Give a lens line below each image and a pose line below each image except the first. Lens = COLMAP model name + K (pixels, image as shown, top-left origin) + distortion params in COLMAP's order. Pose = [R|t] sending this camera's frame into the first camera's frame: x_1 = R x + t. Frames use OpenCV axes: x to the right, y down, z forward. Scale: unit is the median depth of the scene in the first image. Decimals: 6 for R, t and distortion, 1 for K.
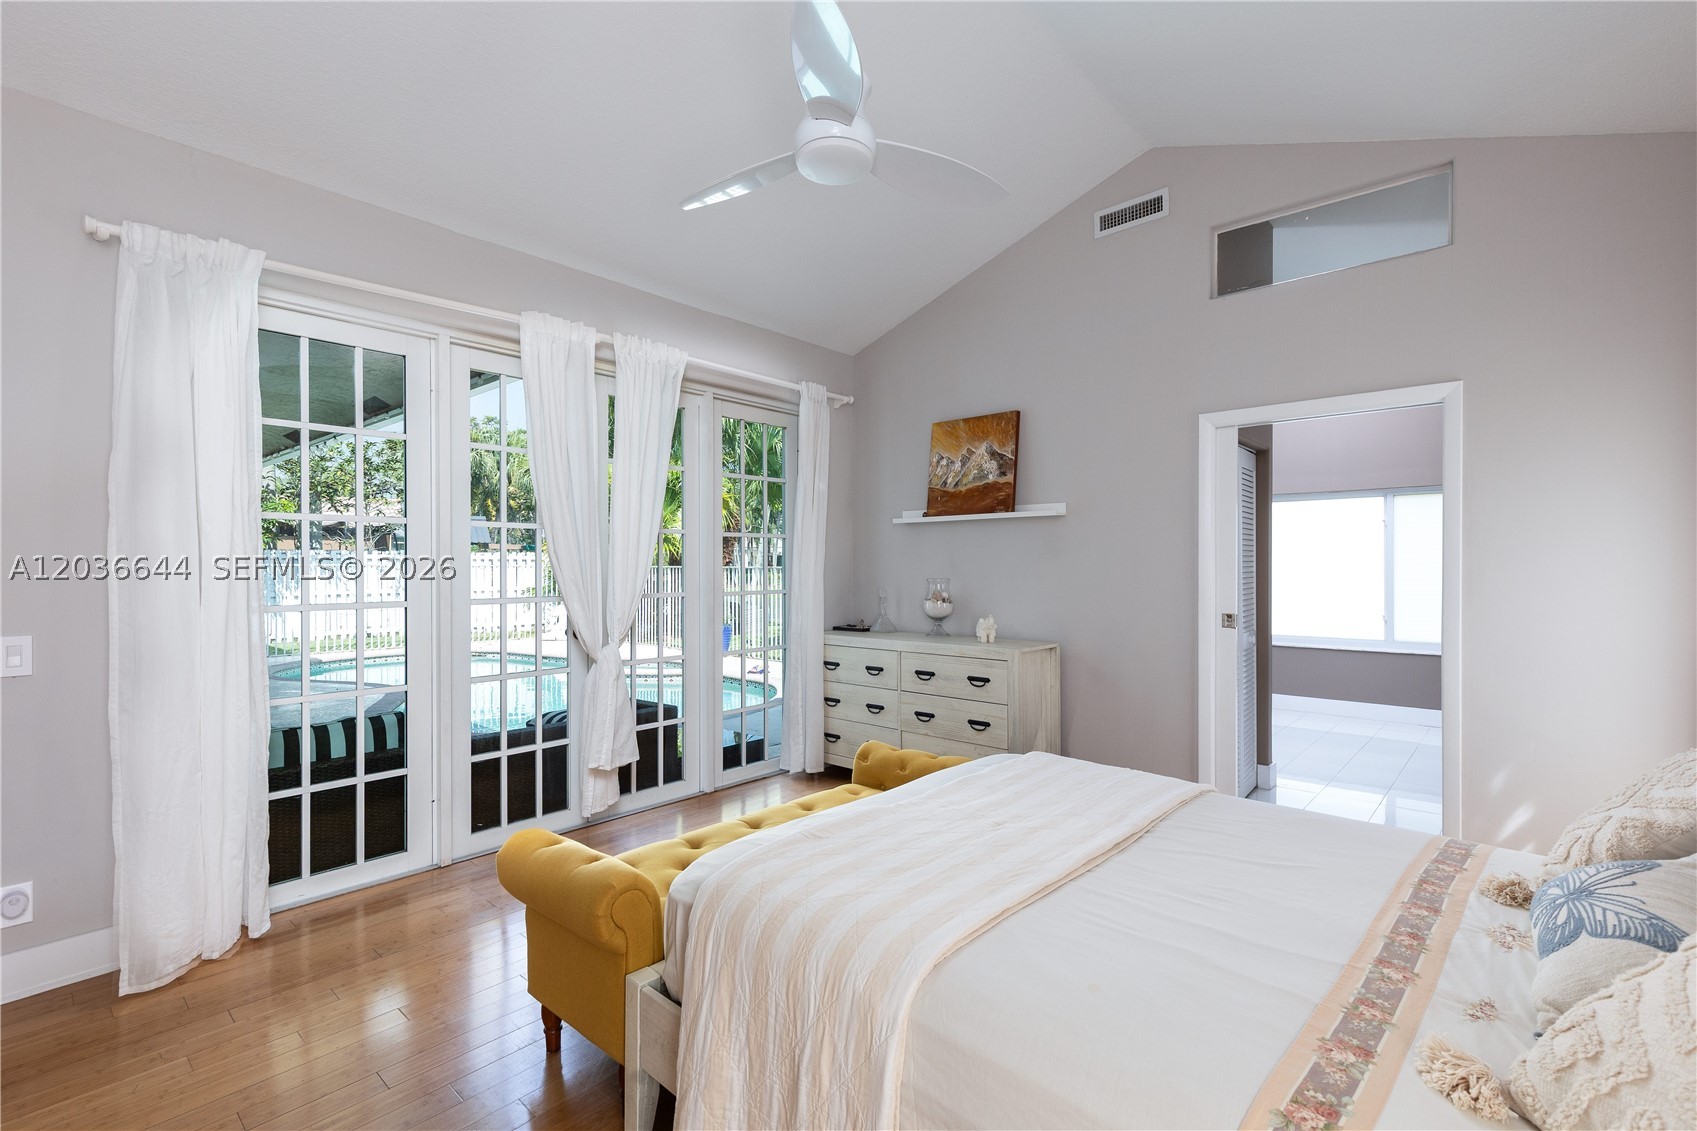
lens RADIAL K [[768.6, 0, 858.6], [0, 768.6, 566.7], [0, 0, 1]] dist [0.029939, -0.000457]
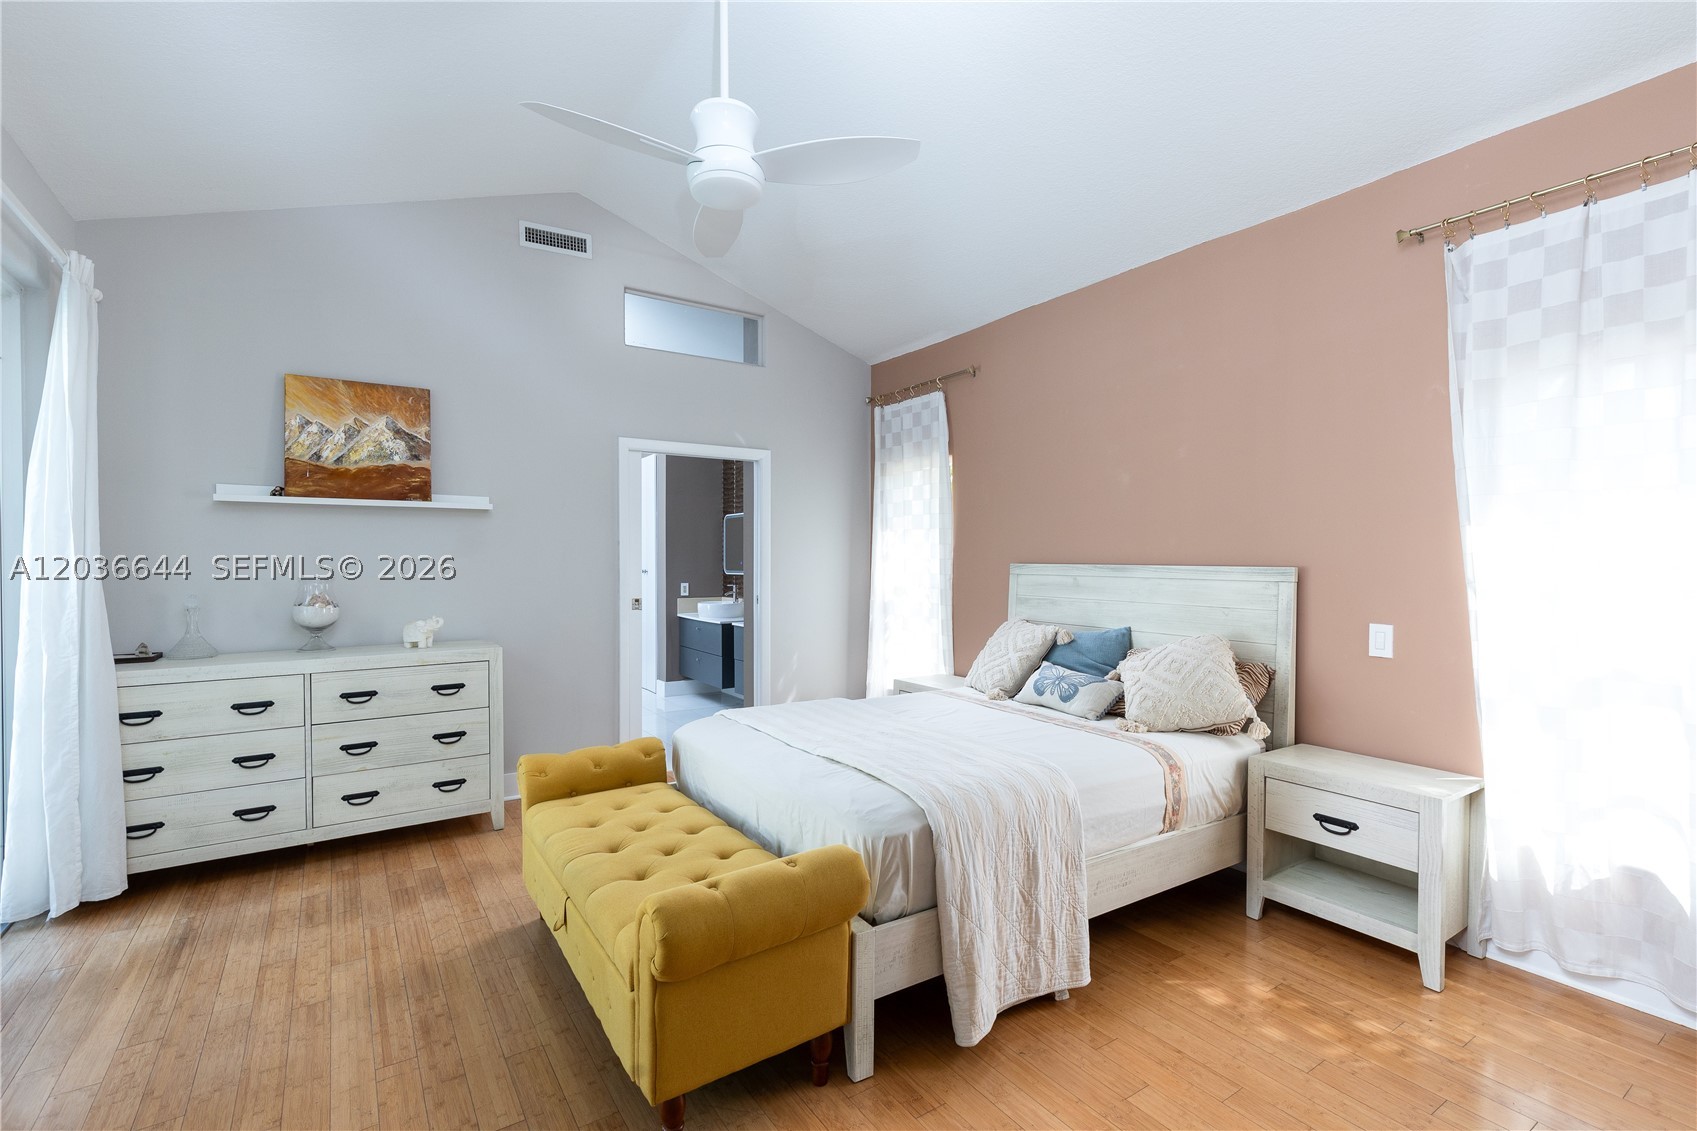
lens RADIAL K [[768.6, 0, 858.6], [0, 768.6, 566.7], [0, 0, 1]] dist [0.029939, -0.000457]
pose [[0.257482, -0.009285, 0.966238, -0.536558], [0.001791, 0.999957, 0.009132, -0.001791], [-0.966281, -0.000621, 0.257488, 0.270361]]
